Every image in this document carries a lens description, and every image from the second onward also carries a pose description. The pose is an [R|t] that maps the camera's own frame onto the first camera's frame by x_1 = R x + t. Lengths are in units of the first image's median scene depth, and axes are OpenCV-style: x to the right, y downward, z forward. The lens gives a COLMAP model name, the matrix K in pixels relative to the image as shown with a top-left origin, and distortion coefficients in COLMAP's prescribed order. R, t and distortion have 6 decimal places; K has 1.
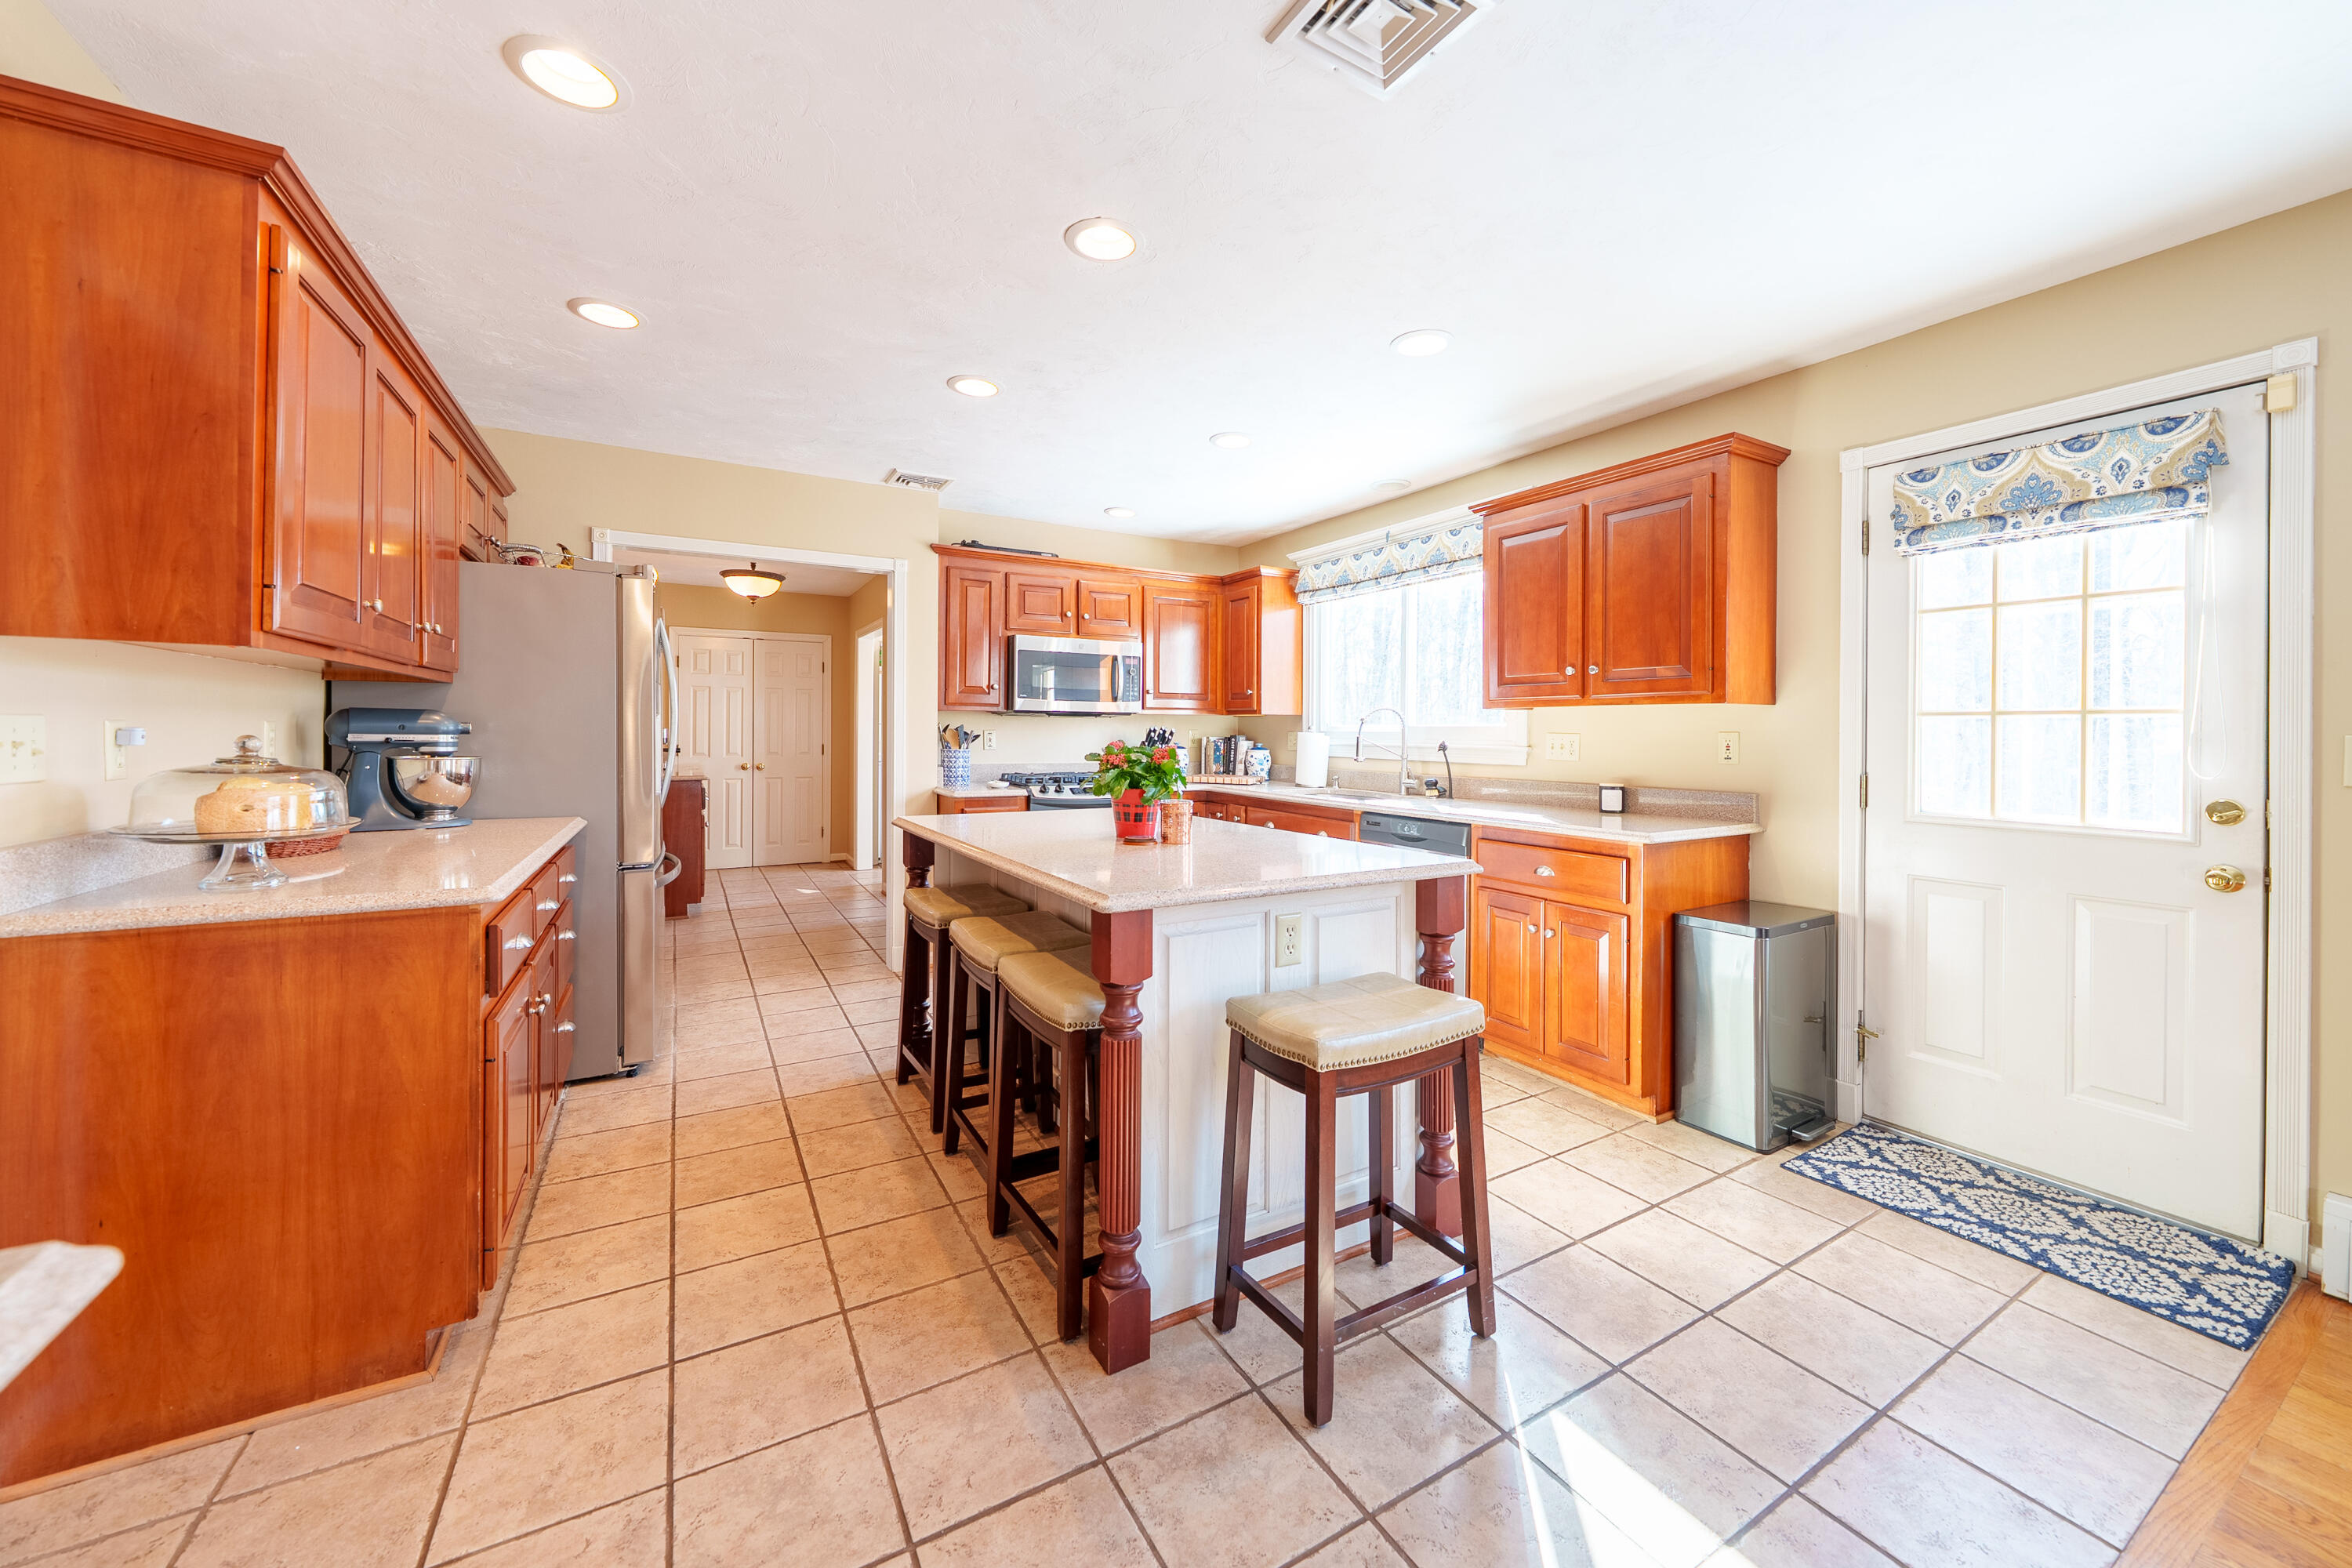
lens RADIAL K [[869.4, 0, 1195.6], [0, 869.4, 748.2], [0, 0, 1]] dist [-0.000119, 0.000334]
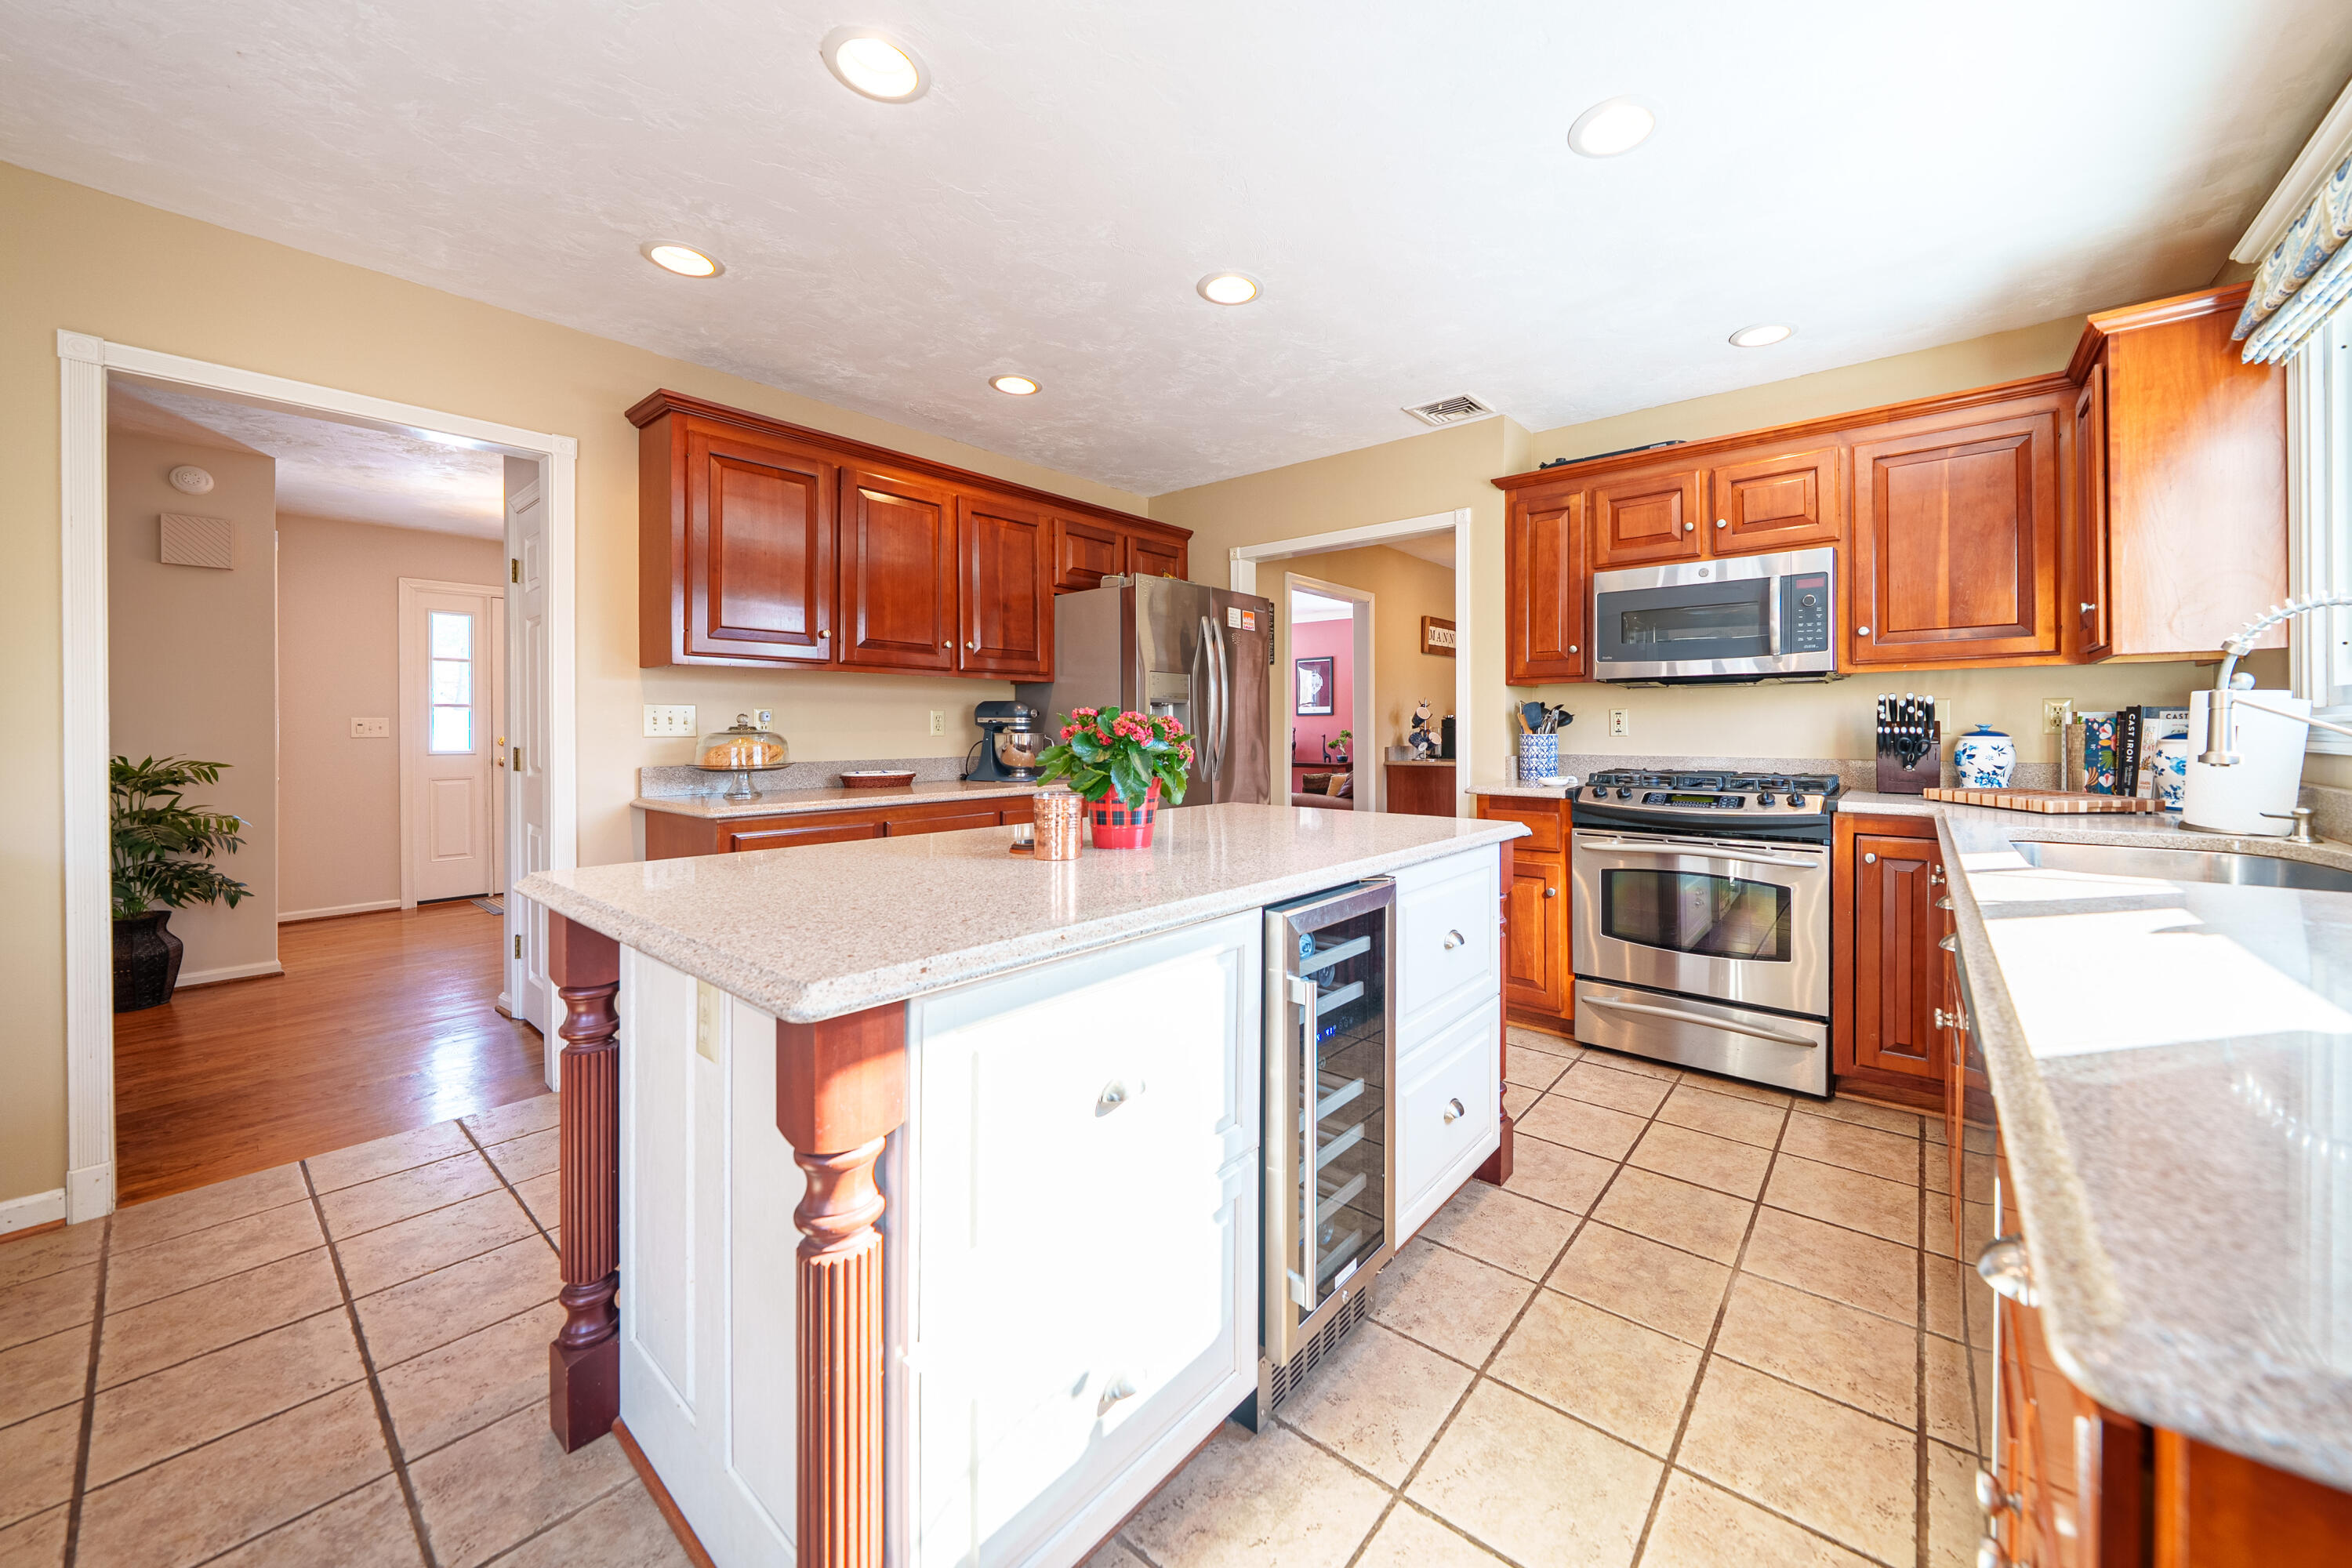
lens RADIAL K [[869.4, 0, 1251.6], [0, 869.4, 731.2], [0, 0, 1]] dist [-0.000119, 0.000334]
pose [[0.358586, -0.005597, -0.933480, 0.374669], [-0.013447, 0.999847, -0.011160, 0.010609], [0.933400, 0.016555, 0.358456, 0.515748]]
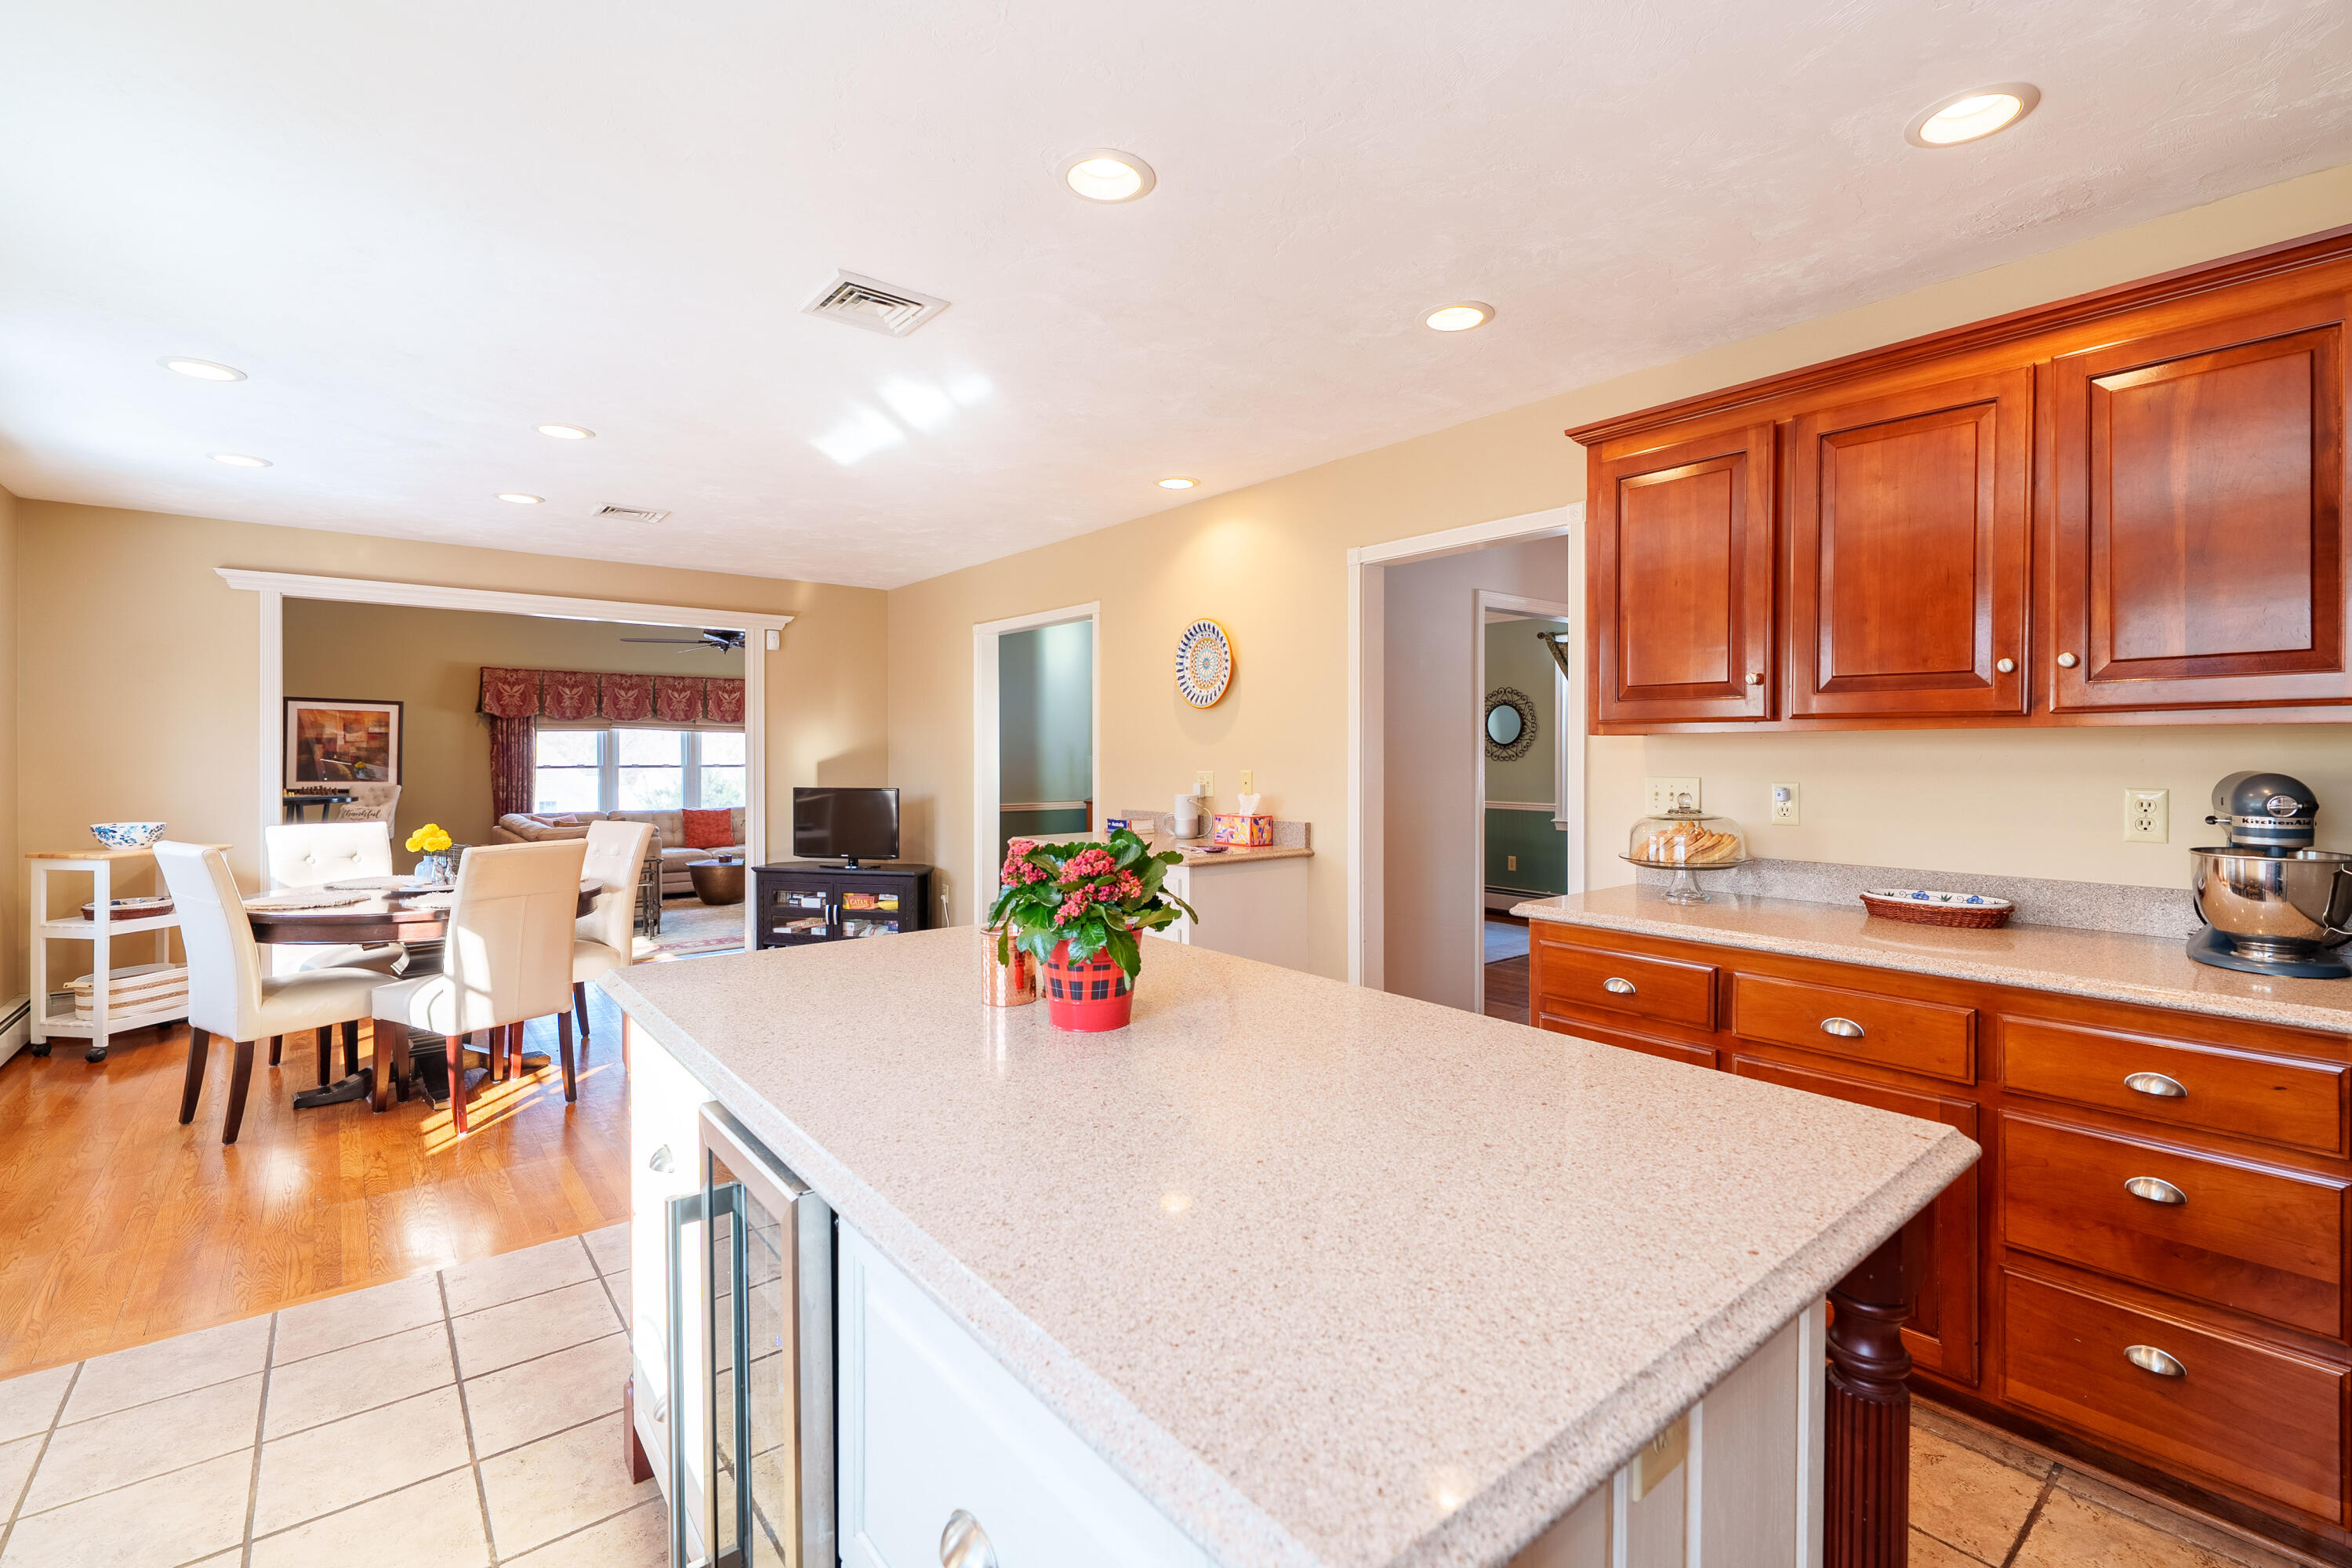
lens RADIAL K [[1039.3, 0, 1176.9], [0, 1039.3, 752.6], [0, 0, 1]] dist [-0.001455, -0.000203]
pose [[-0.991744, -0.004770, -0.128148, -0.029394], [-0.007483, 0.999758, 0.020701, -0.041411], [0.128018, 0.021489, -0.991539, 0.980396]]
